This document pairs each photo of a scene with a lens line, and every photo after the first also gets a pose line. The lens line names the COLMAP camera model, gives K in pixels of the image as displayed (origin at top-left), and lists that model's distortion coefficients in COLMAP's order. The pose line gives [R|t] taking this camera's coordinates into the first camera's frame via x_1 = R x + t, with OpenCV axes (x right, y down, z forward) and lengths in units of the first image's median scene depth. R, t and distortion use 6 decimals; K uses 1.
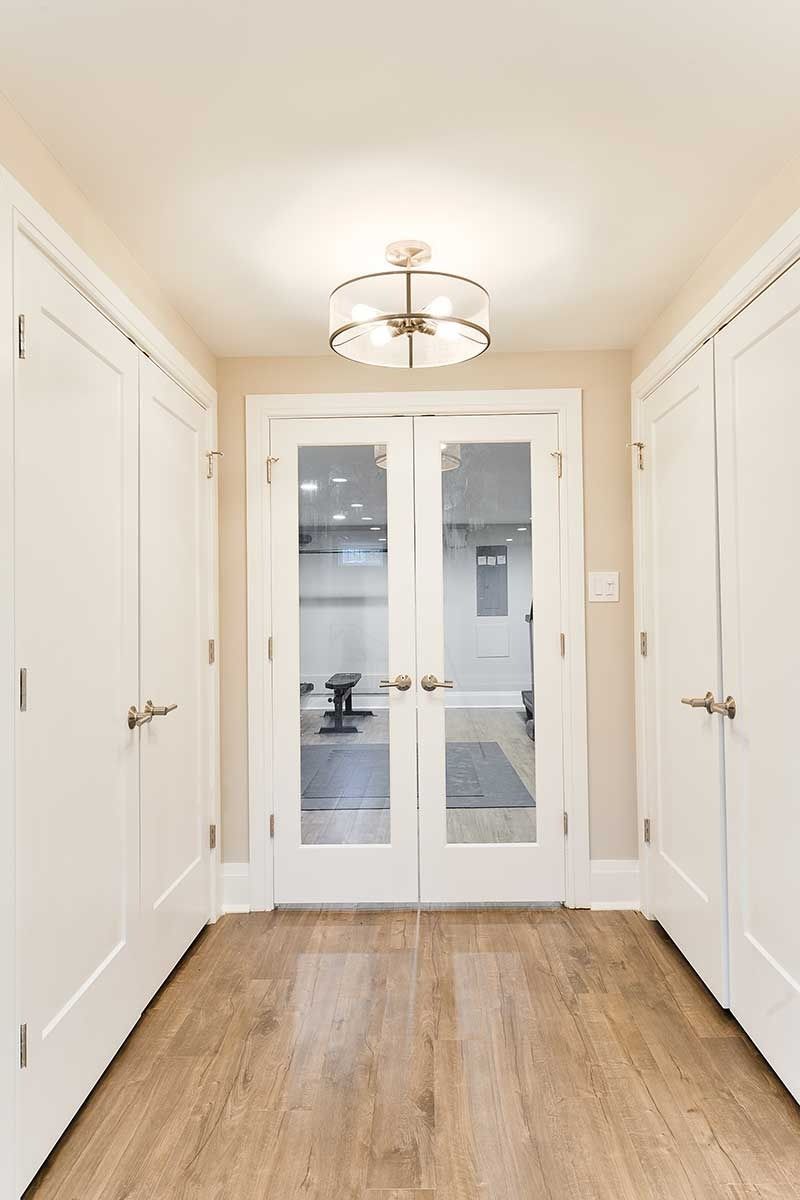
lens RADIAL K [[553.8, 0, 400.0], [0, 553.8, 600.0], [0, 0, 1]] dist [-0.002494, -0.000478]
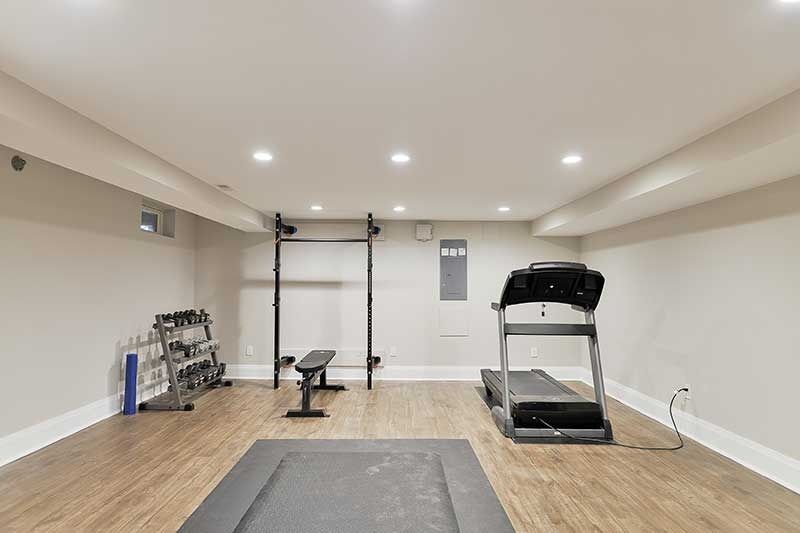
lens RADIAL K [[369.2, 0, 400.0], [0, 369.2, 266.5], [0, 0, 1]] dist [-0.002494, -0.000478]
pose [[0.998342, 0.020854, 0.053648, 0.015108], [-0.018212, 0.998620, -0.049260, -0.001453], [-0.054601, 0.048201, 0.997344, 0.251488]]
